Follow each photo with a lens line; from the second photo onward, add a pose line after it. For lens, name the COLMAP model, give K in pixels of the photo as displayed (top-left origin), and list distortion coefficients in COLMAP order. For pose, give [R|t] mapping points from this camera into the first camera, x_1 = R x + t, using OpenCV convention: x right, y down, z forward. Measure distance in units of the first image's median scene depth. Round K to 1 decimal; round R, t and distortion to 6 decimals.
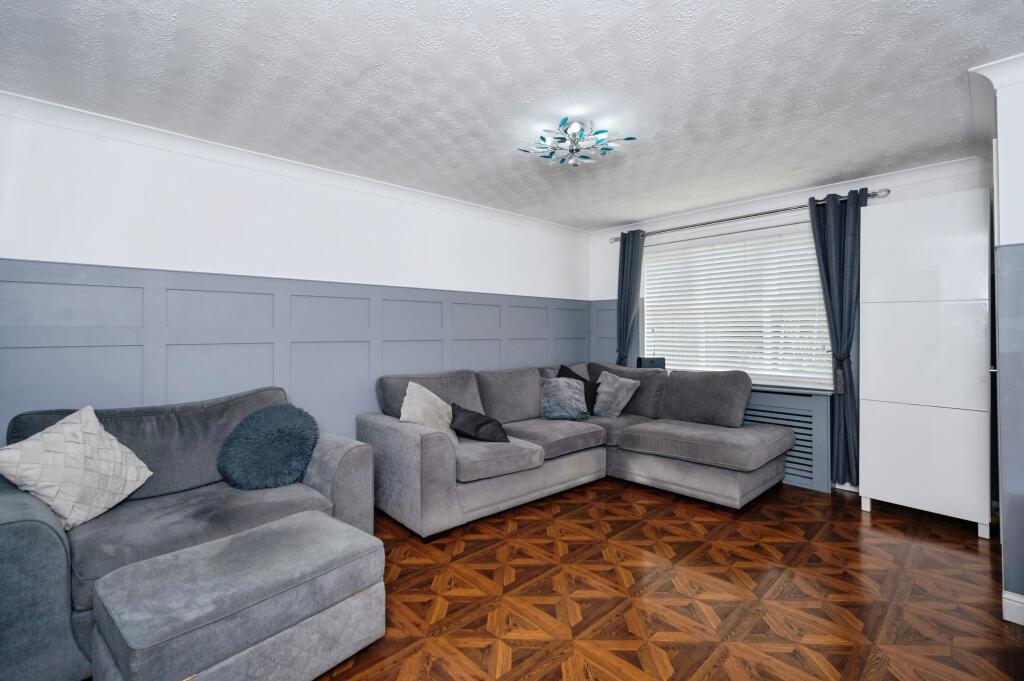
lens RADIAL K [[454.9, 0, 512.0], [0, 454.9, 340.5], [0, 0, 1]] dist [-0.047786, 0.000120]
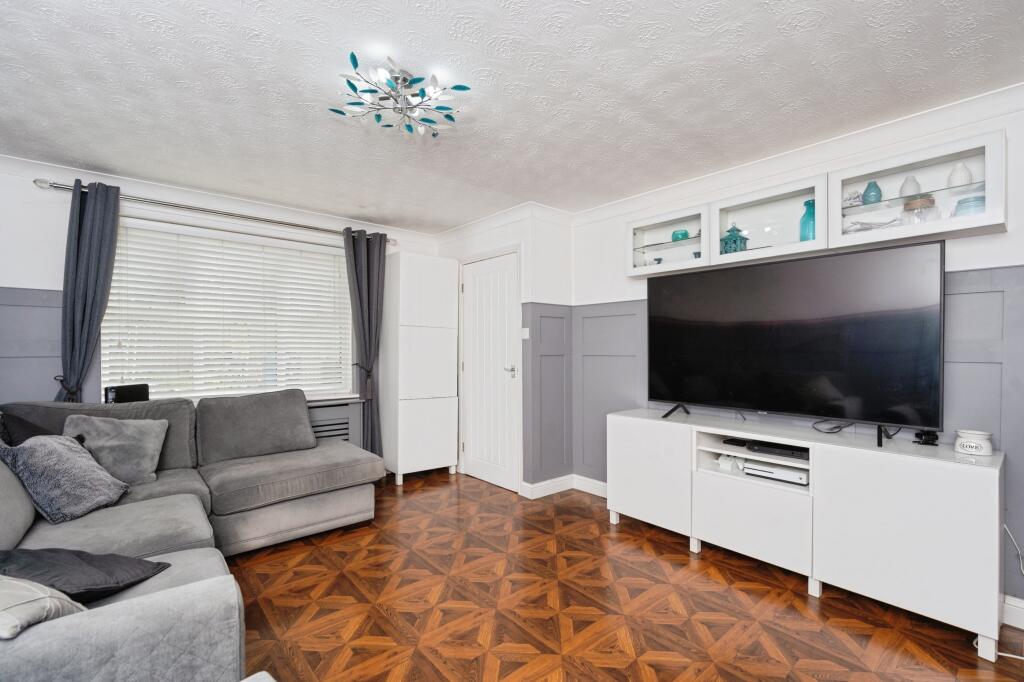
lens RADIAL K [[453.6, 0, 512.0], [0, 453.6, 341.0], [0, 0, 1]] dist [0.020375, 0.000207]
pose [[0.047887, 0.024192, 0.998560, -0.461002], [0.024736, 0.999371, -0.025397, 0.005725], [-0.998546, 0.025917, 0.047258, 0.544962]]
